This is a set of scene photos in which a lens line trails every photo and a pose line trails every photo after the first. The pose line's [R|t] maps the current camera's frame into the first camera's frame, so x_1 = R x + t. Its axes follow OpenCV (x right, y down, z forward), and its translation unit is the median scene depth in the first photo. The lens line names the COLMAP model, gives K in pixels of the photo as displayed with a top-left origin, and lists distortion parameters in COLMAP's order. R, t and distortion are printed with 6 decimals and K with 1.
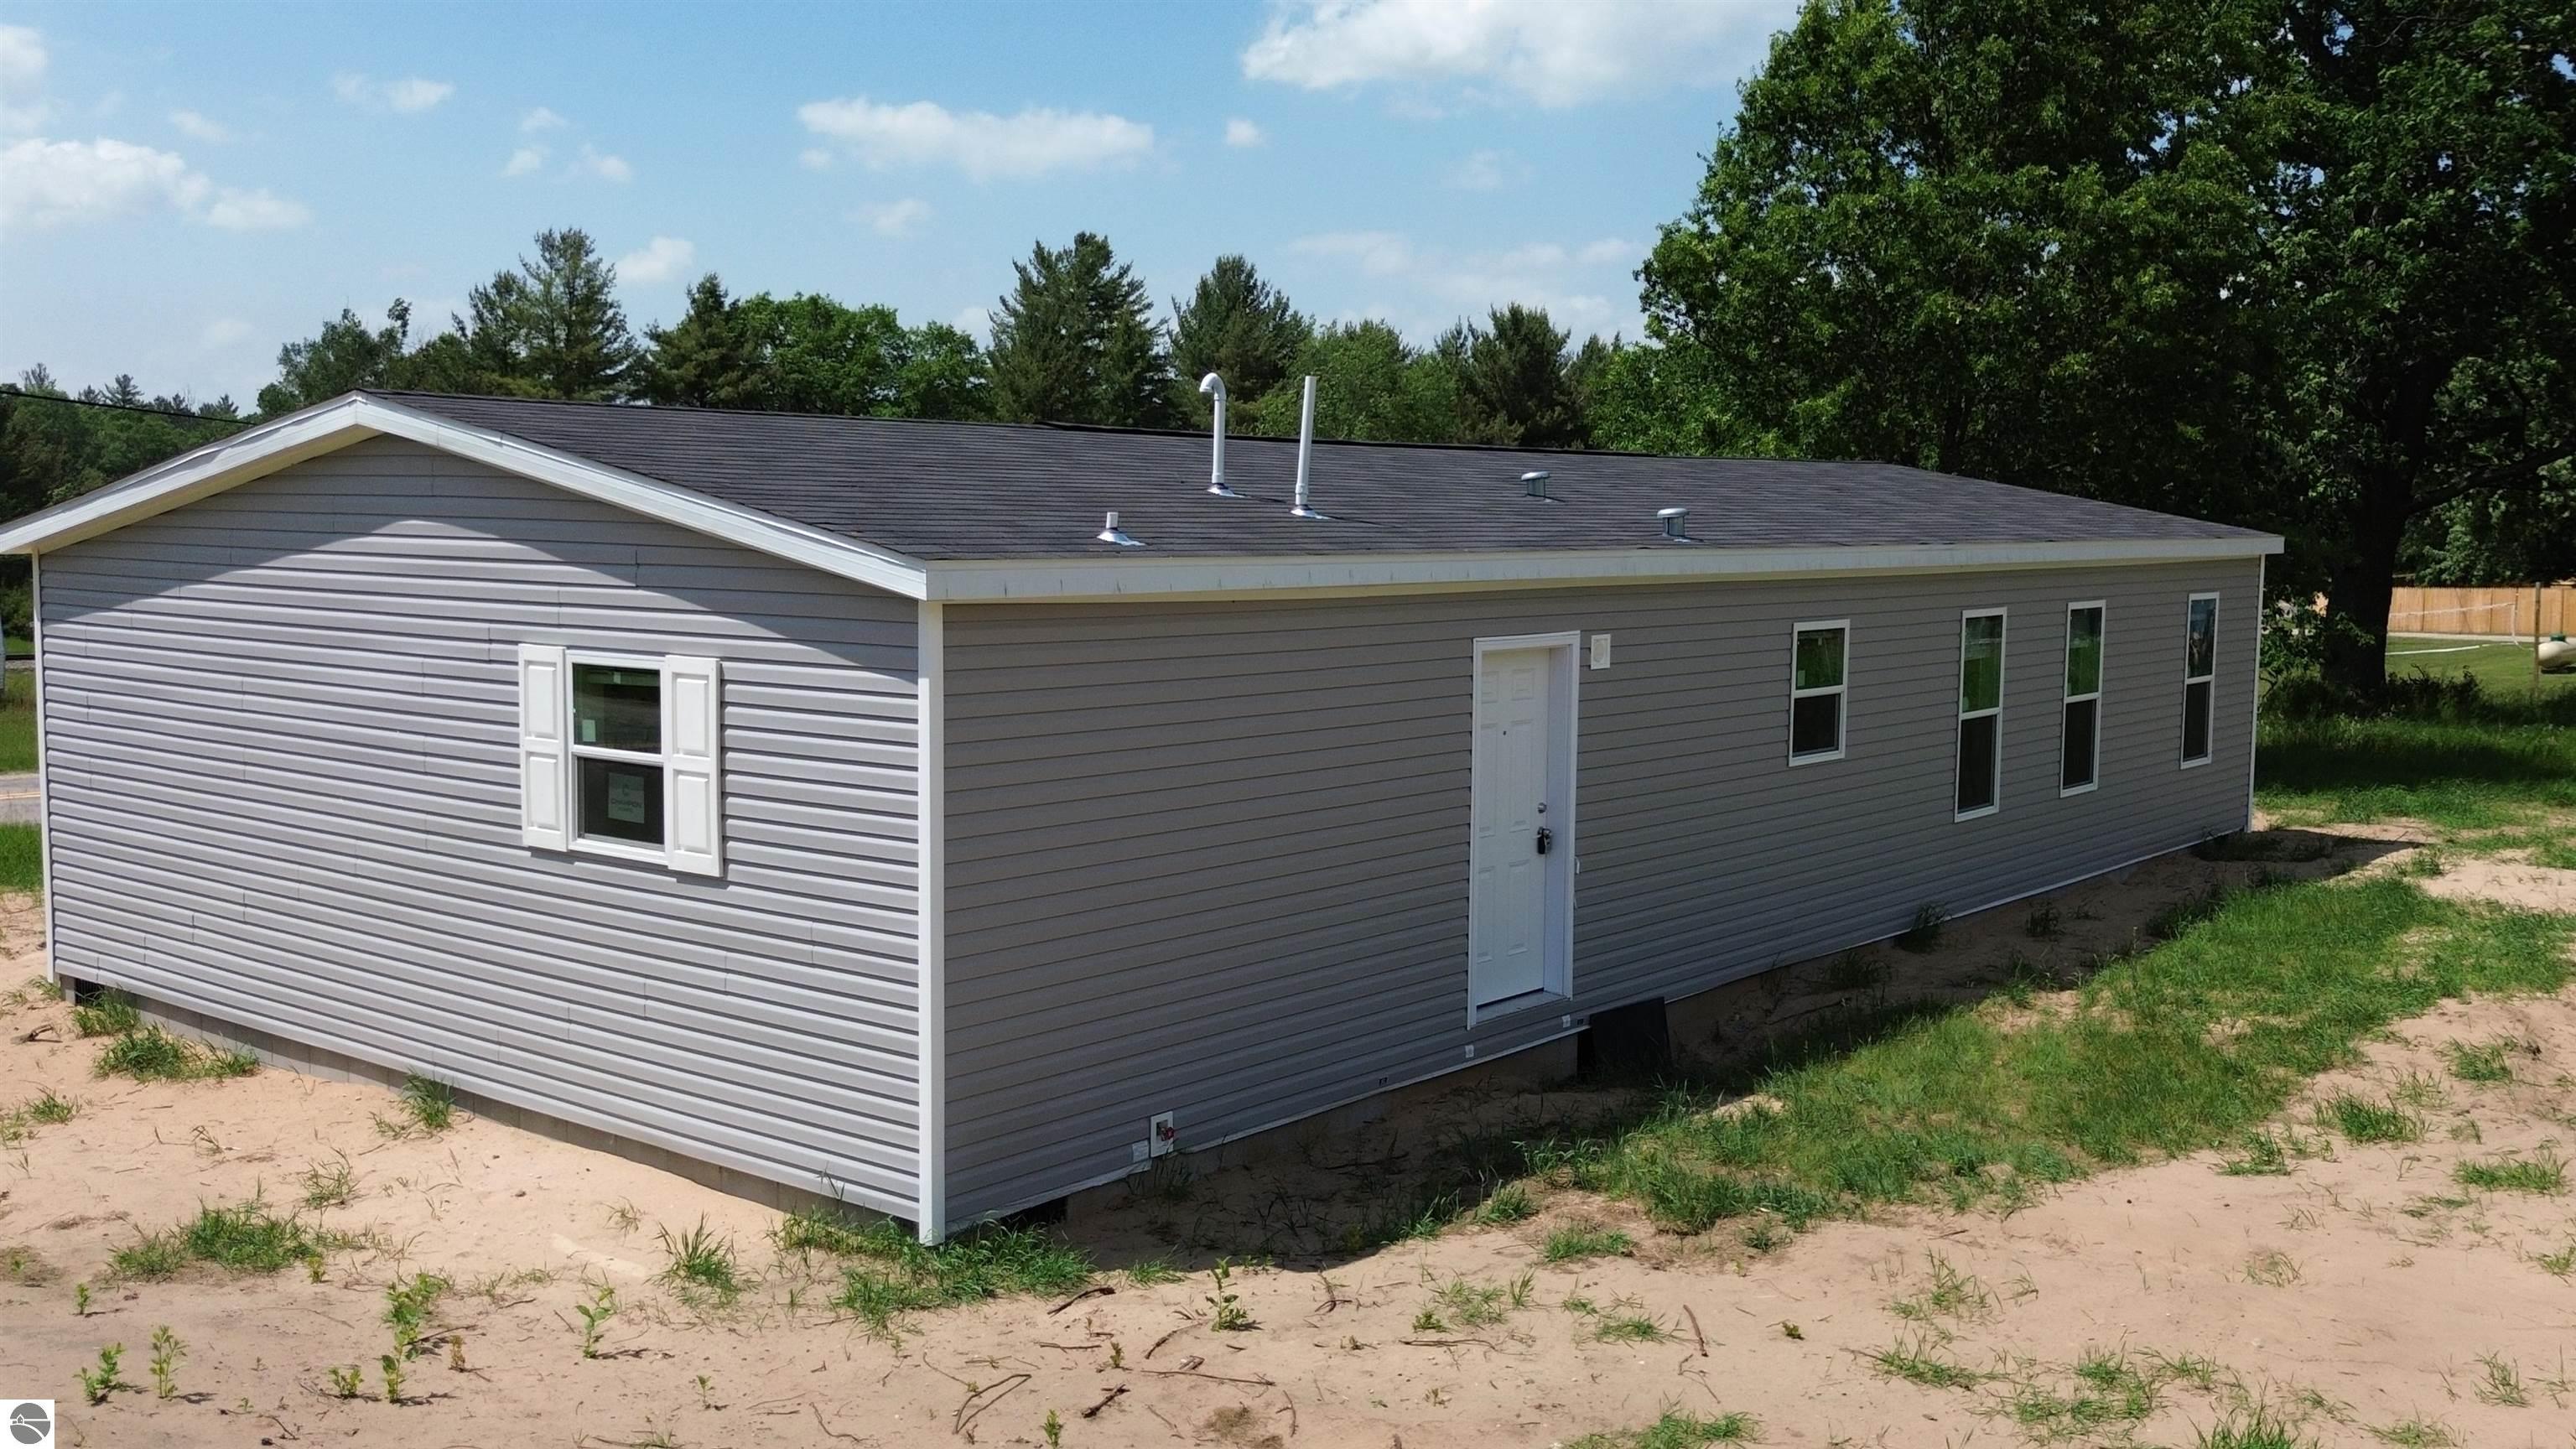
lens RADIAL K [[2333.4, 0, 1288.0], [0, 2333.4, 724.5], [0, 0, 1]] dist [0.097098, -0.146687]
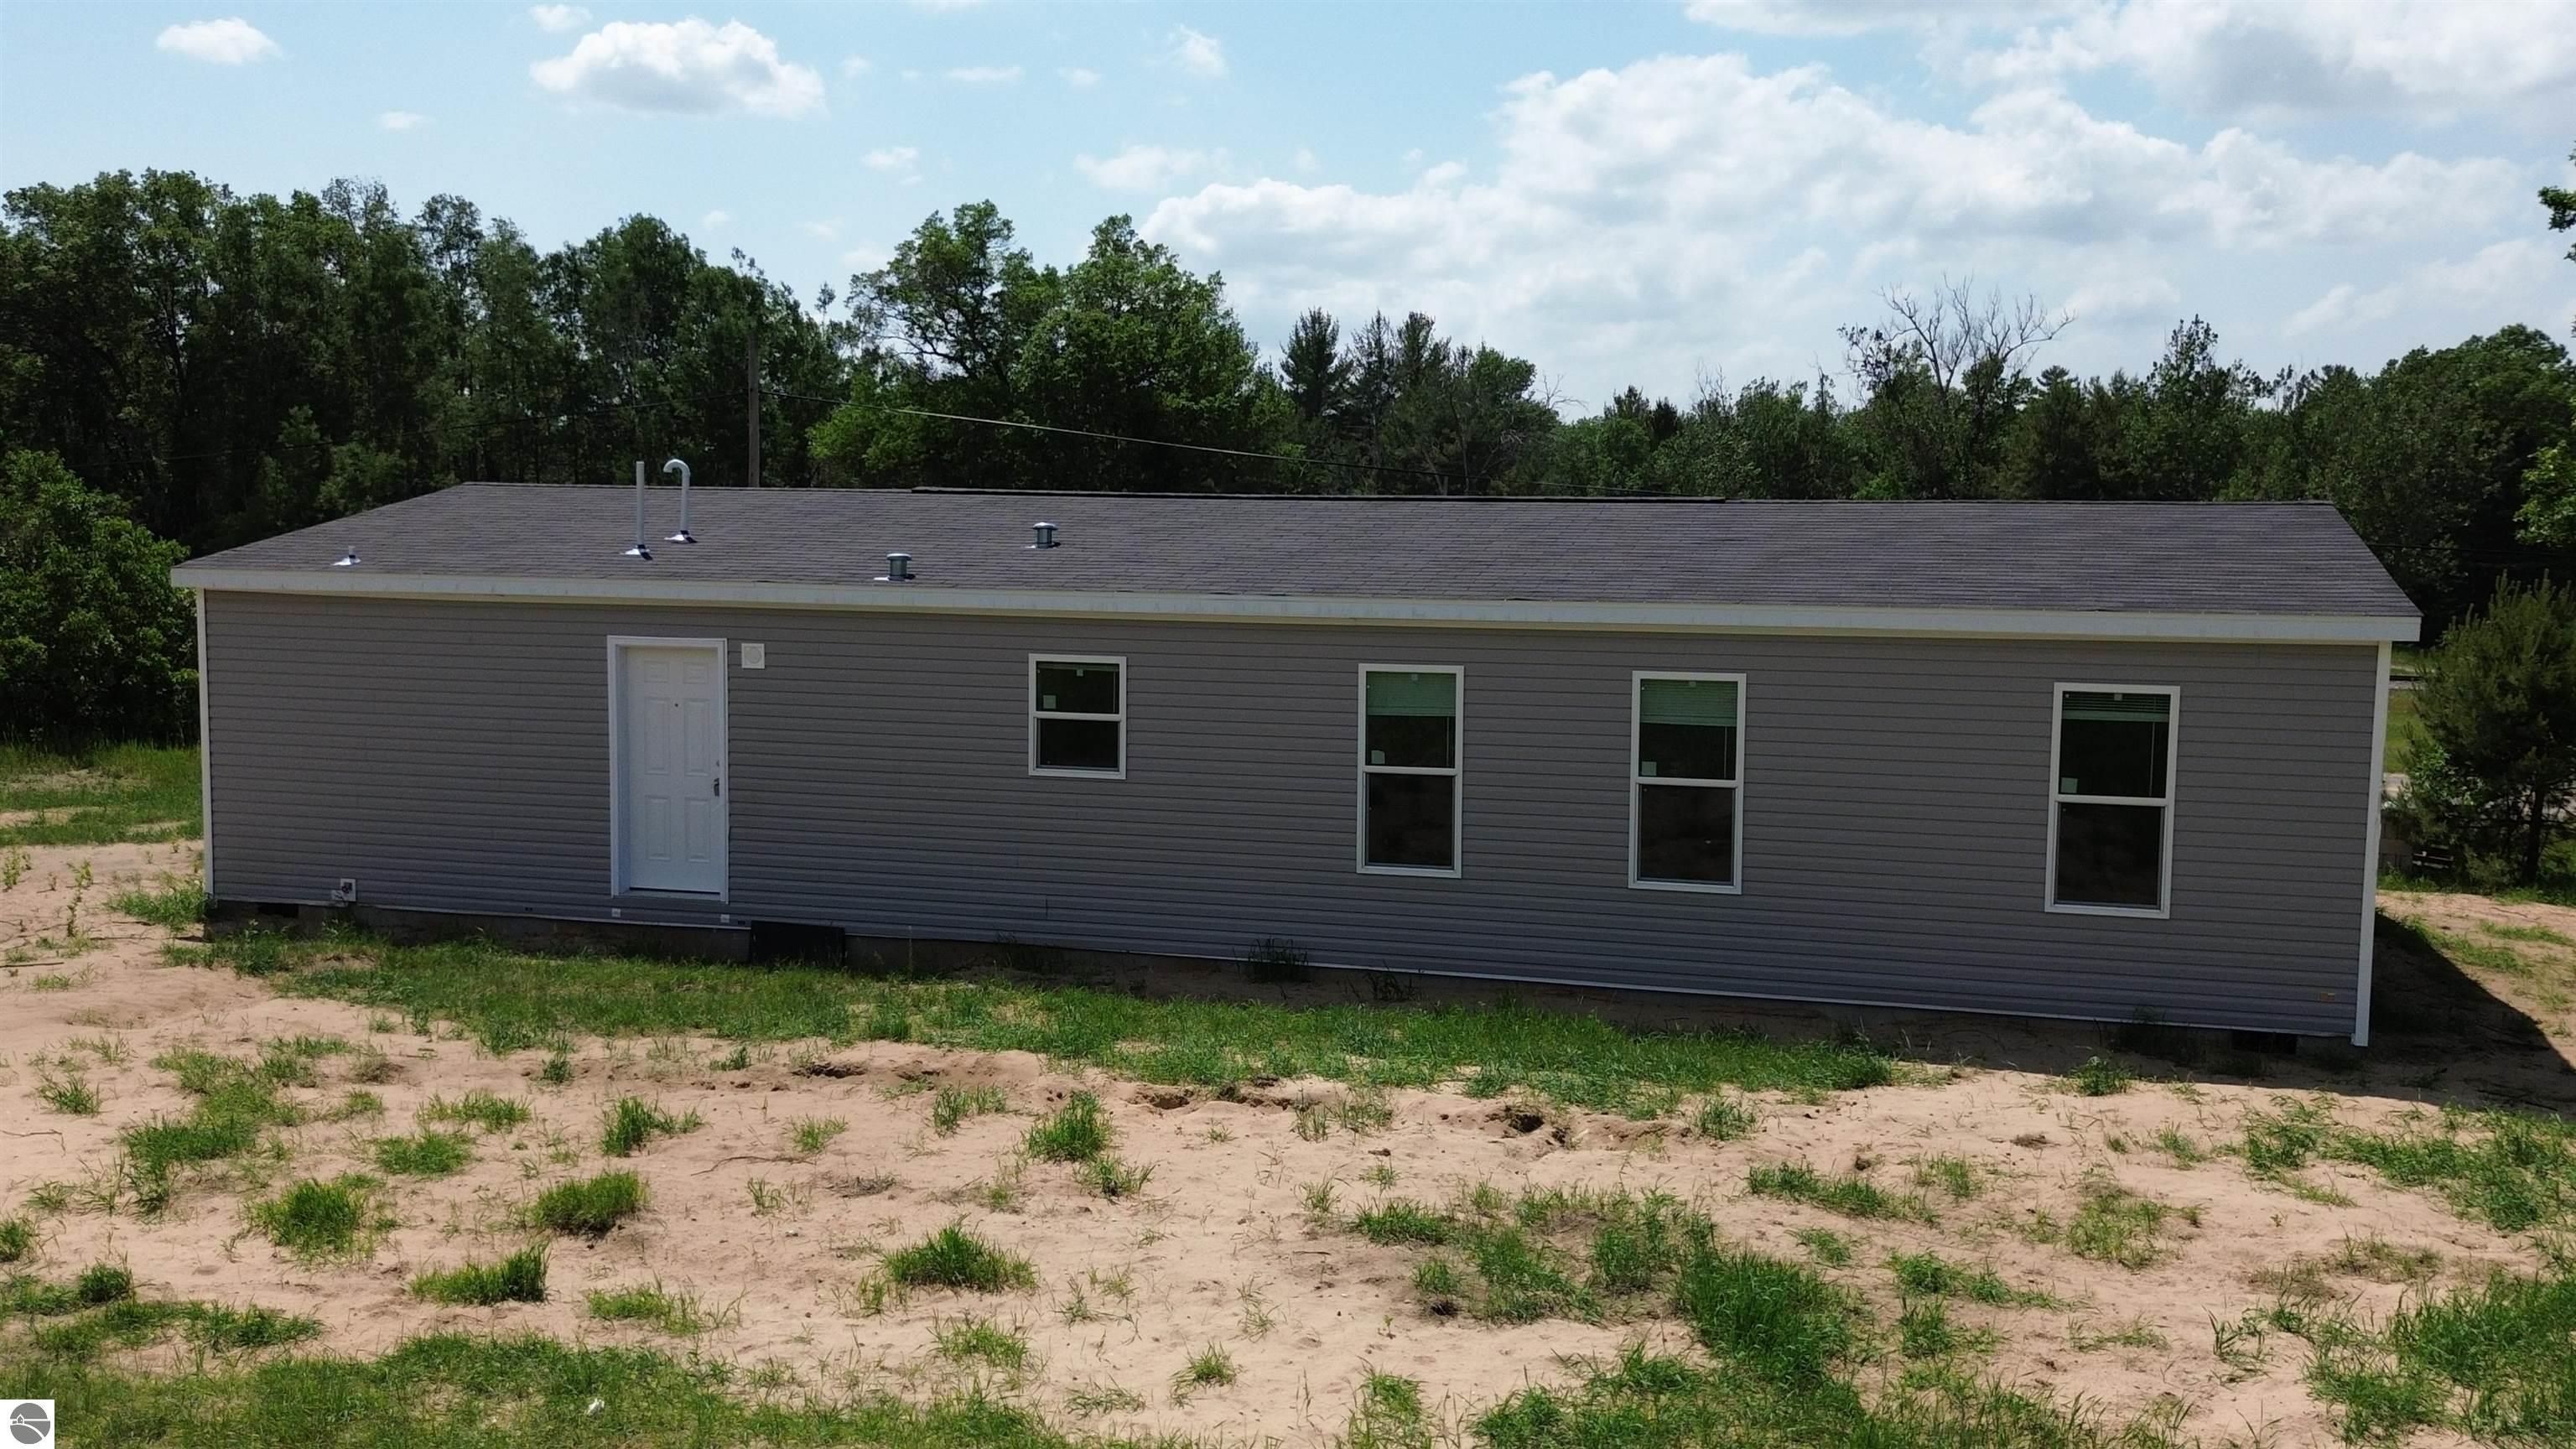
lens RADIAL K [[2333.4, 0, 1288.0], [0, 2333.4, 724.5], [0, 0, 1]] dist [0.097098, -0.146687]
pose [[0.414643, 0.072662, -0.907078, 1.145183], [-0.095997, 0.994738, 0.035802, -0.053215], [0.904906, 0.072232, 0.419437, 0.534244]]
